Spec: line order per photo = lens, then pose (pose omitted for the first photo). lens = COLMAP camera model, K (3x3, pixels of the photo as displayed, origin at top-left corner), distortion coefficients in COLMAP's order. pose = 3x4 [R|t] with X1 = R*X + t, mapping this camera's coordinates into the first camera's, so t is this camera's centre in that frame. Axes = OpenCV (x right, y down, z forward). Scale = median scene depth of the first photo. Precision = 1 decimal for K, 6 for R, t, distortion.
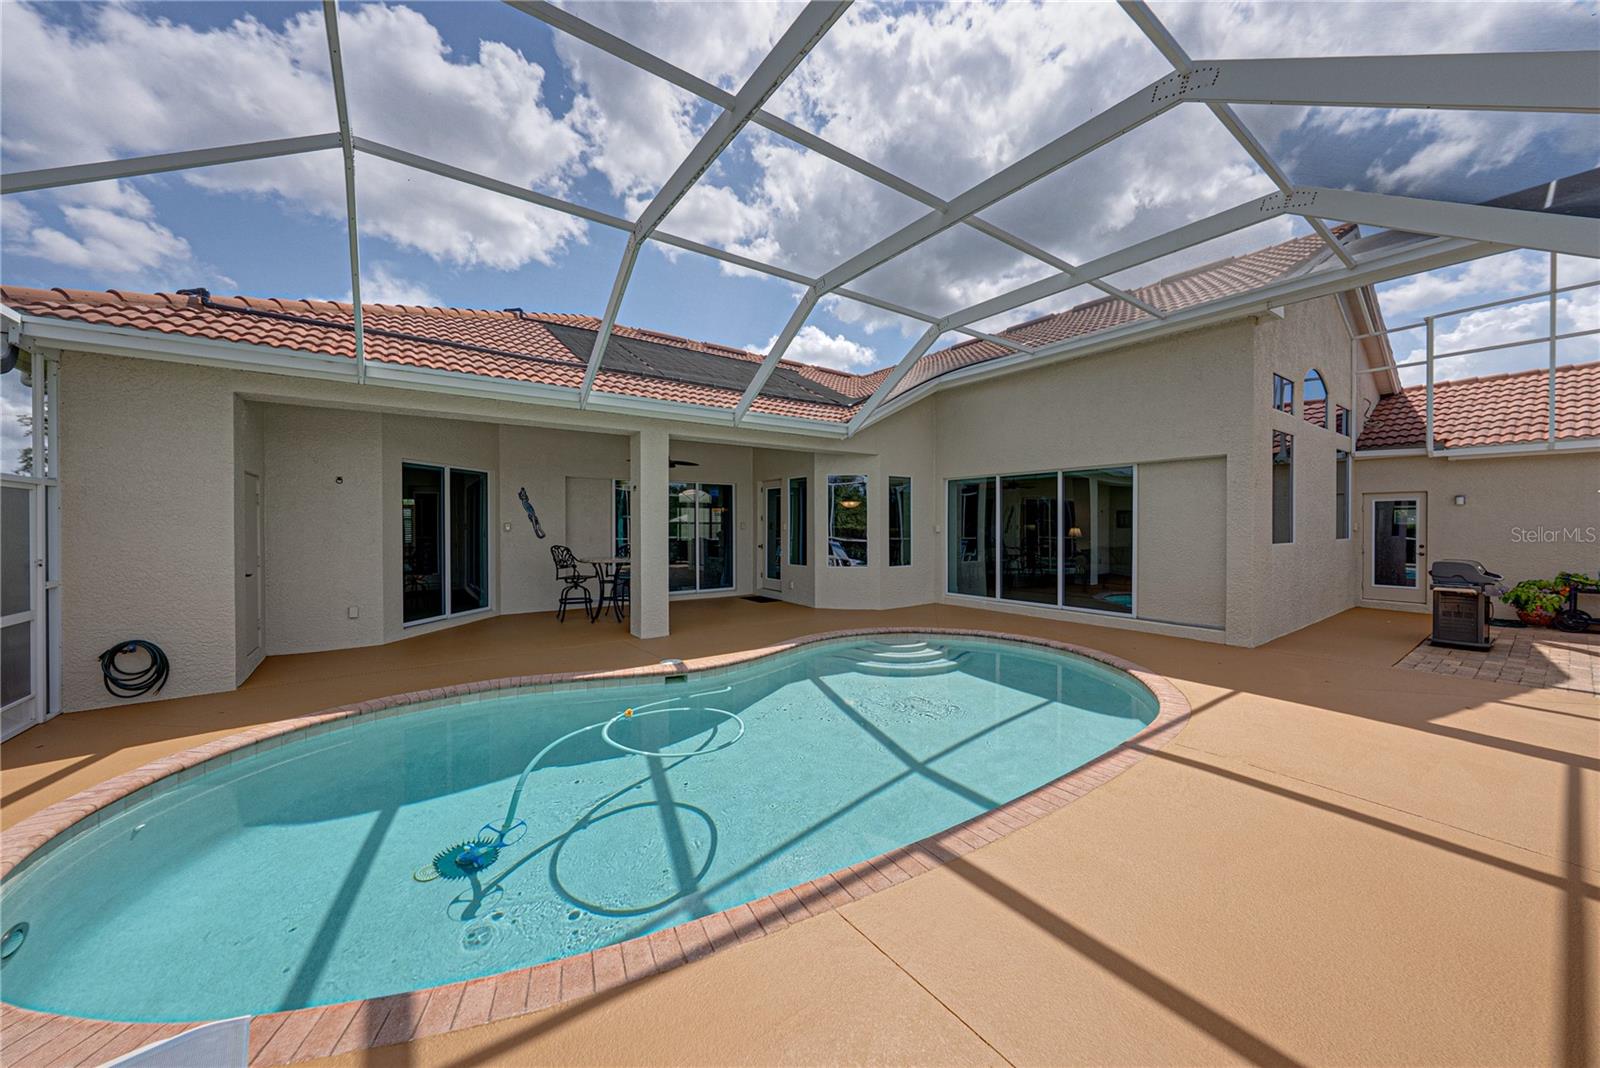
lens RADIAL K [[548.3, 0, 795.7], [0, 548.3, 527.7], [0, 0, 1]] dist [-0.008553, 0.001863]
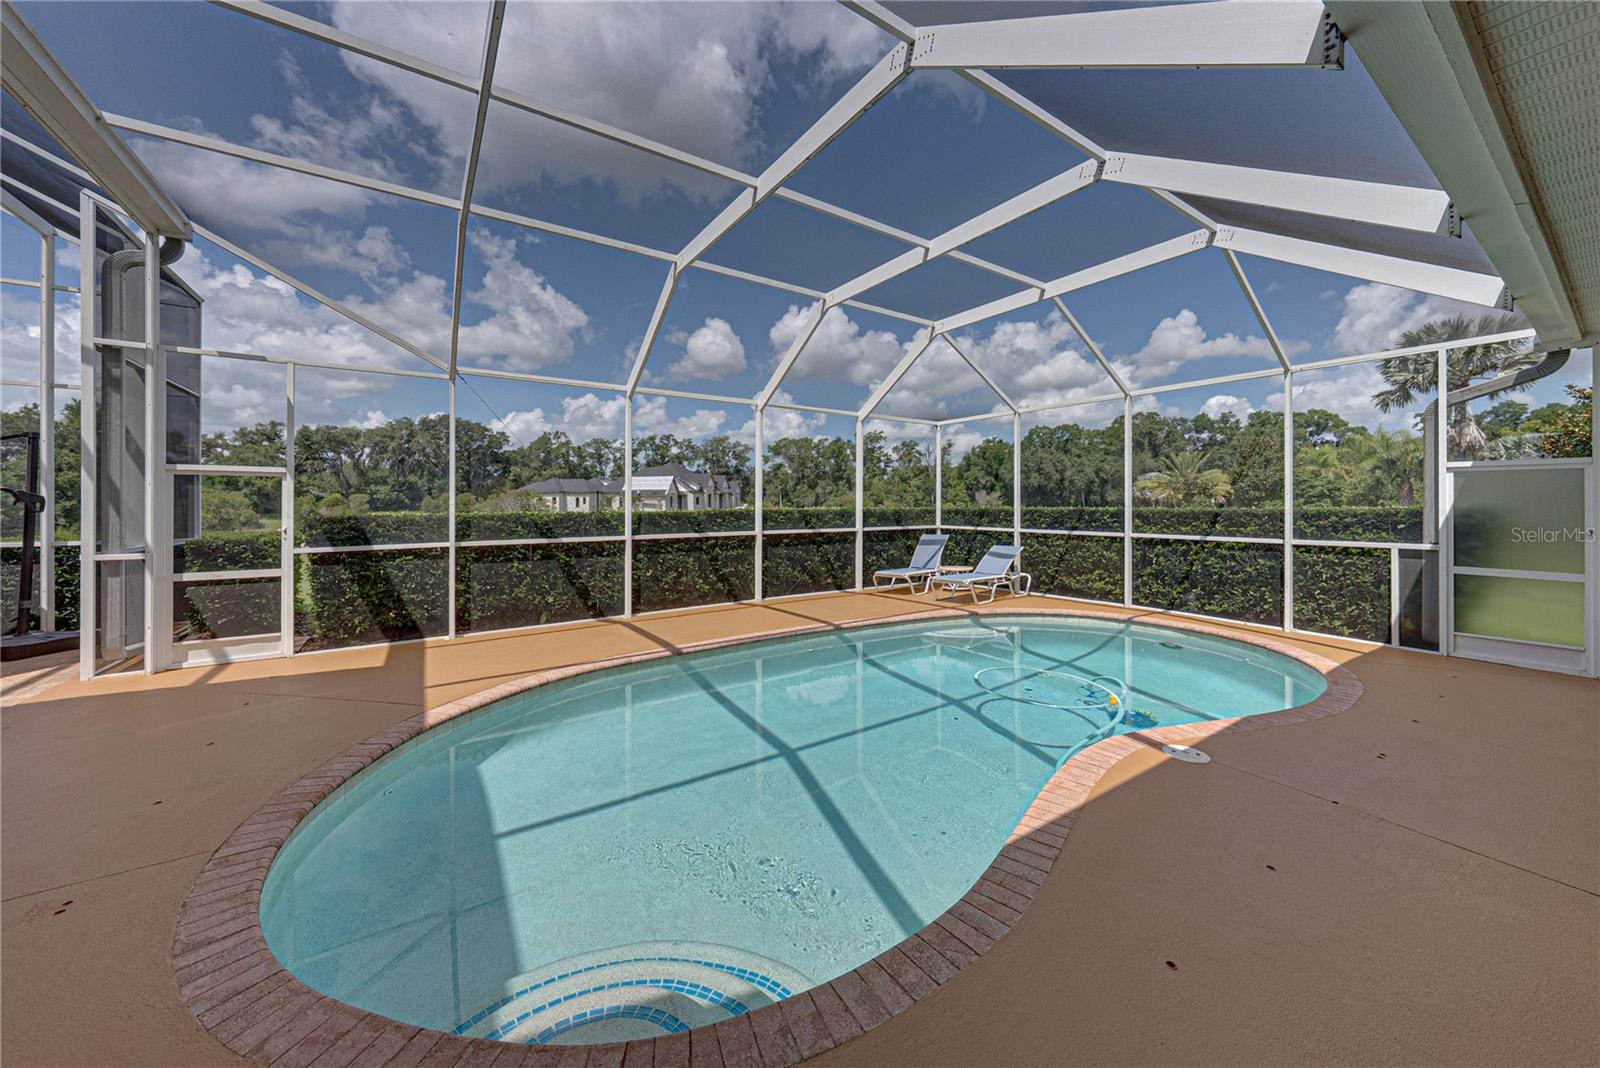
lens RADIAL K [[558.7, 0, 798.6], [0, 558.7, 498.6], [0, 0, 1]] dist [-0.003667, -0.000274]
pose [[-0.999858, 0.003767, 0.016405, 0.114737], [0.003727, 0.999990, -0.002473, -0.004708], [-0.016414, -0.002412, -0.999862, 1.214430]]
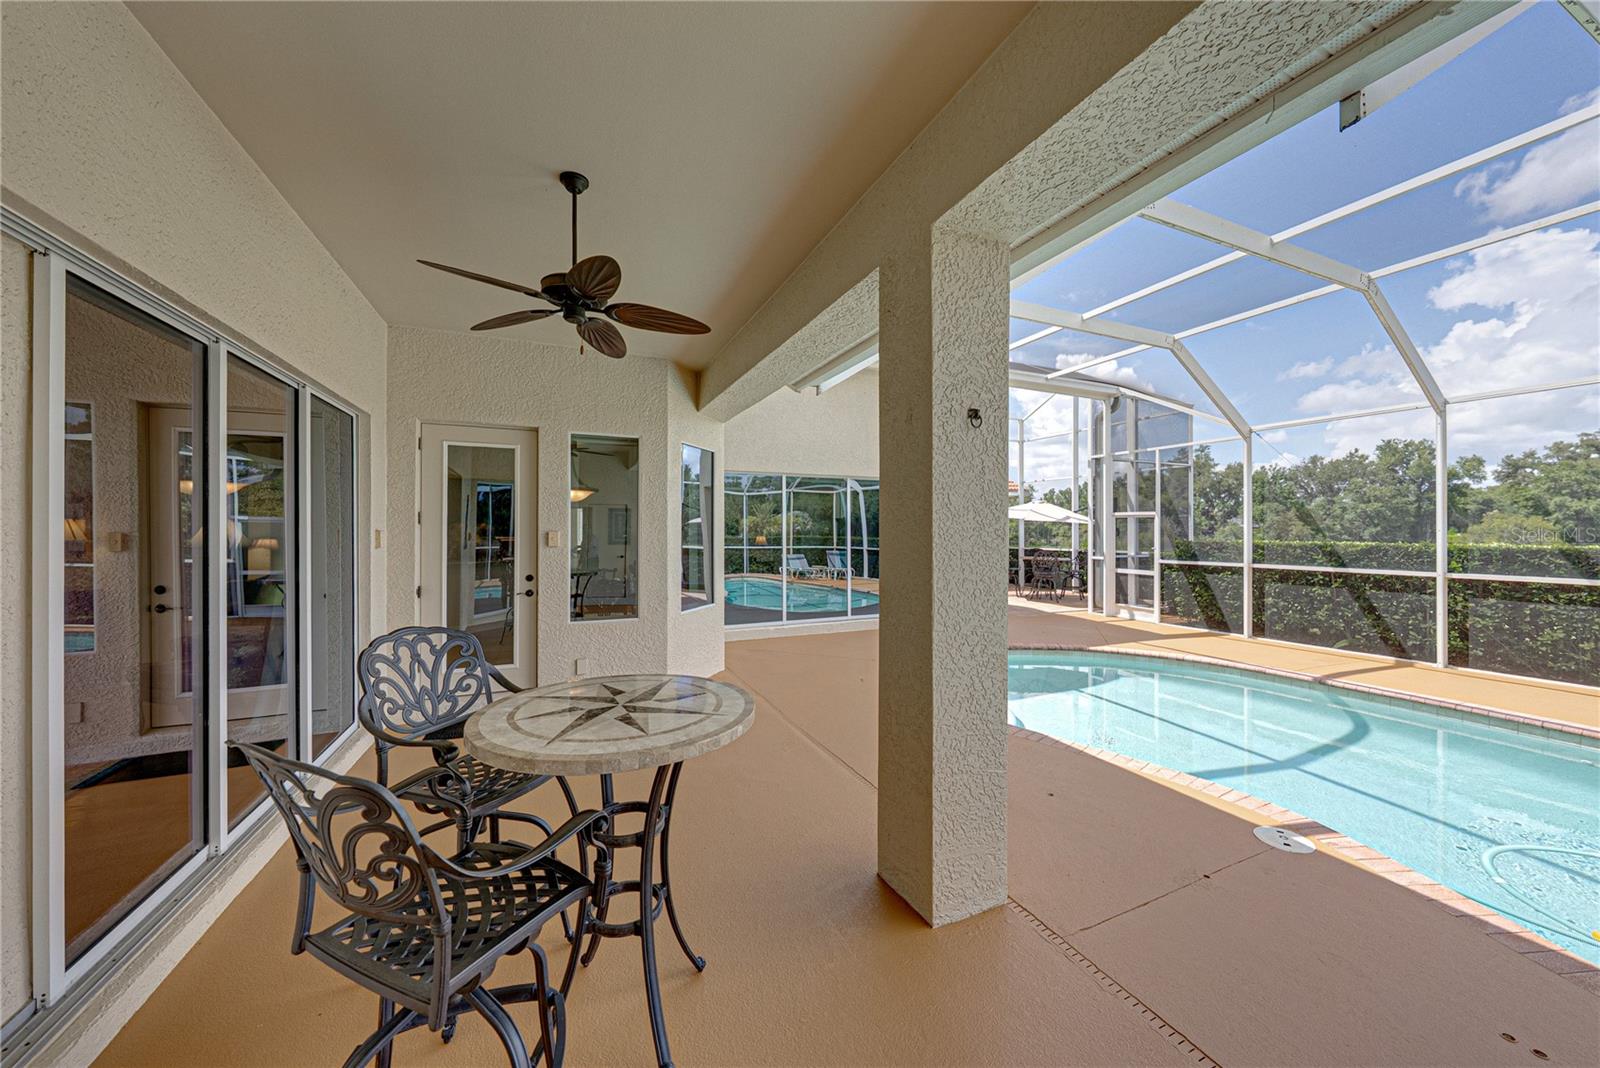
lens RADIAL K [[548.3, 0, 792.4], [0, 548.3, 523.1], [0, 0, 1]] dist [-0.008553, 0.001863]
pose [[0.220678, 0.013495, 0.975253, -0.593222], [0.004071, 0.999883, -0.014757, -0.010540], [-0.975338, 0.007227, 0.220597, 1.012465]]
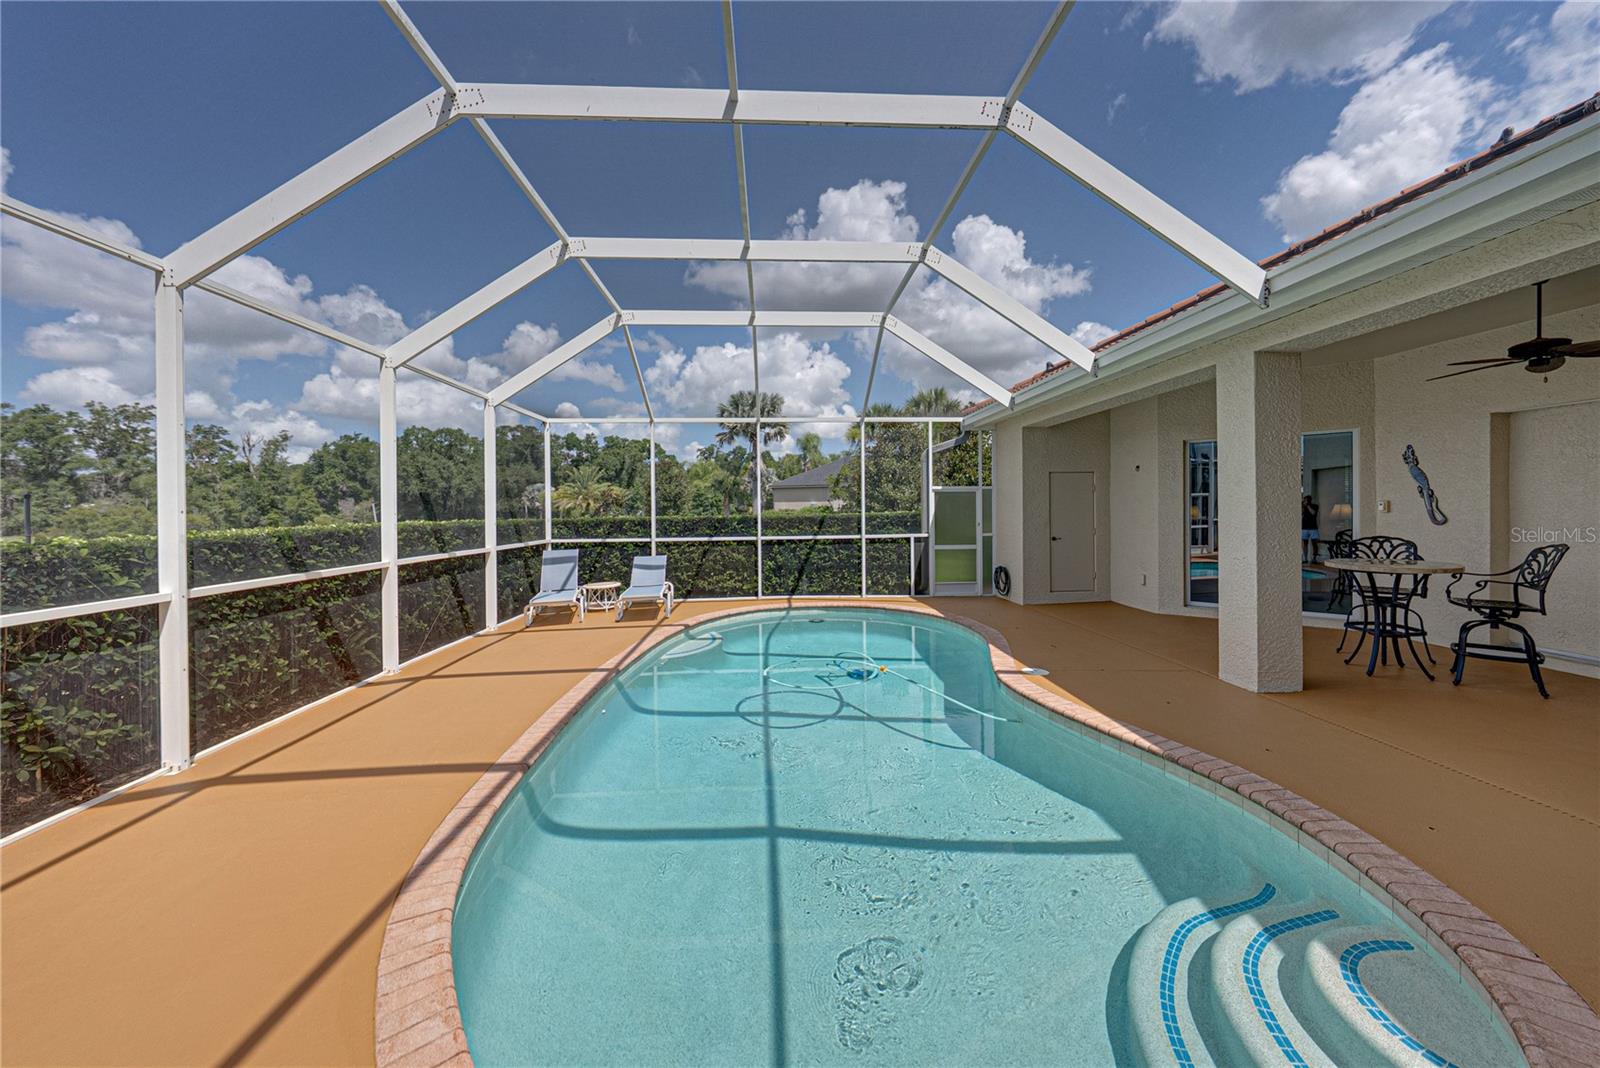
lens RADIAL K [[558.7, 0, 789.6], [0, 558.7, 511.6], [0, 0, 1]] dist [-0.003667, -0.000274]
pose [[-0.535373, 0.013173, -0.844513, 0.544404], [0.007809, 0.999913, 0.010647, -0.009275], [0.844580, -0.000895, -0.535429, 0.889839]]
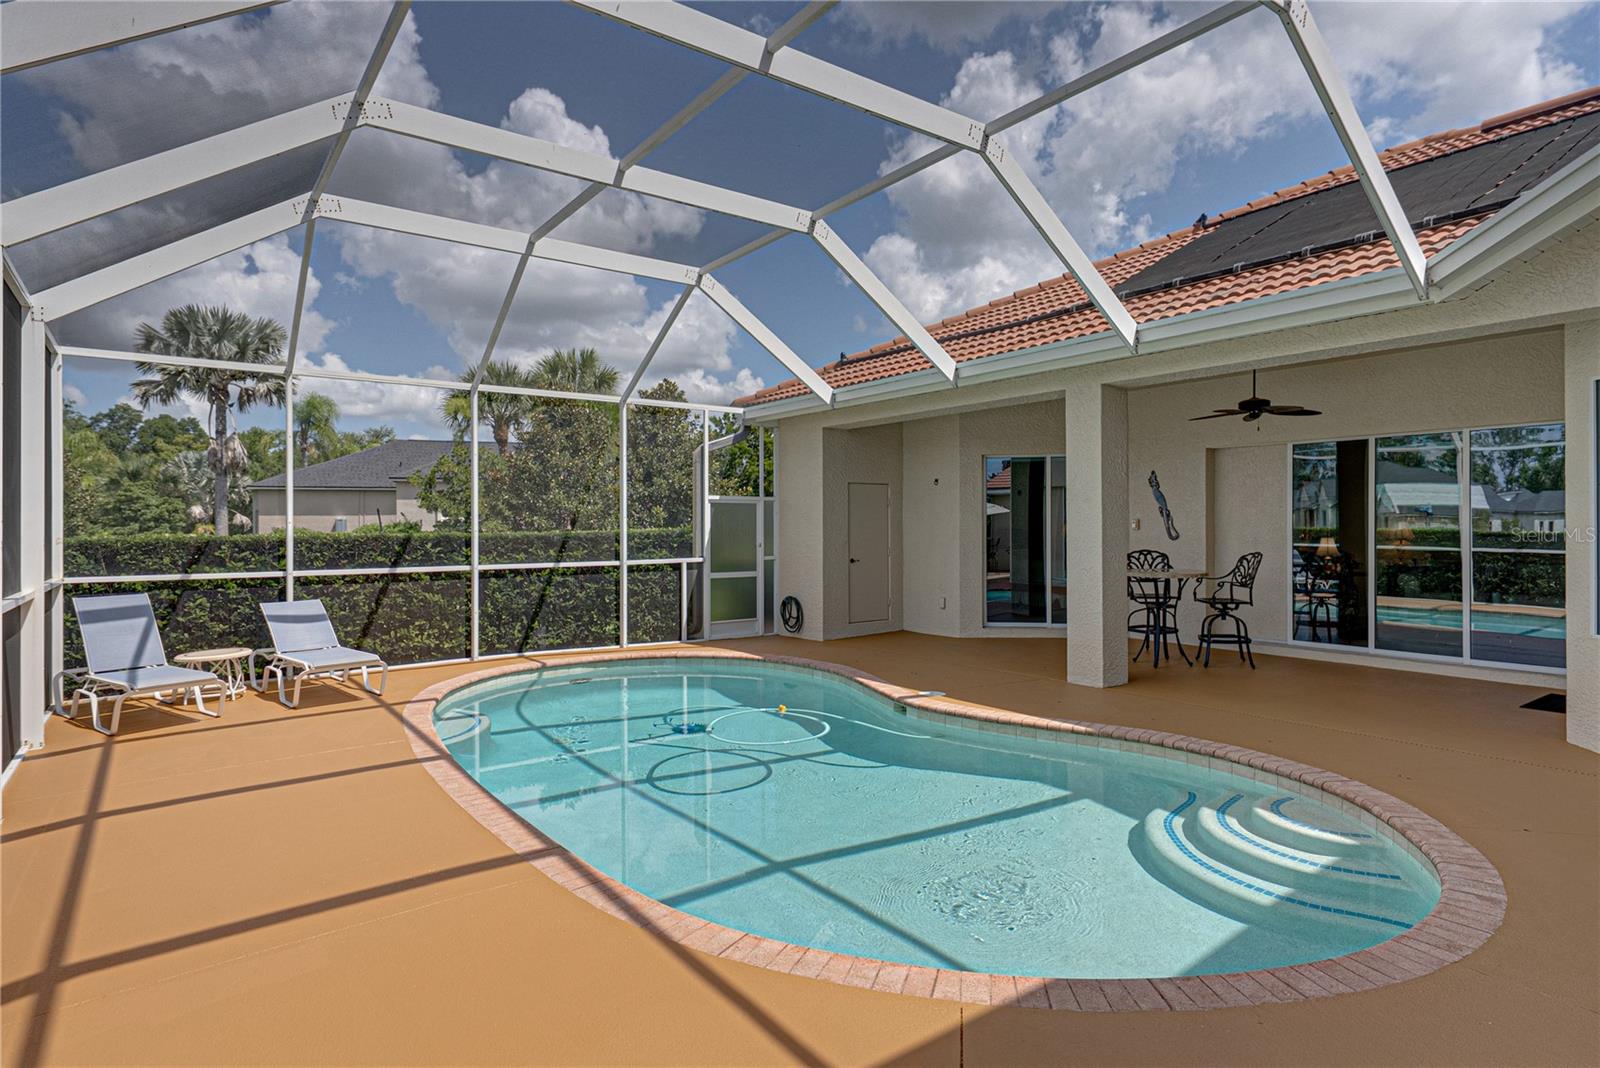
lens RADIAL K [[871.7, 0, 801.1], [0, 871.7, 521.2], [0, 0, 1]] dist [0.000889, 0.000983]
pose [[0.018460, -0.003692, -0.999823, 0.810992], [-0.000992, 0.999993, -0.003711, -0.000862], [0.999829, 0.001060, 0.018457, 0.615123]]
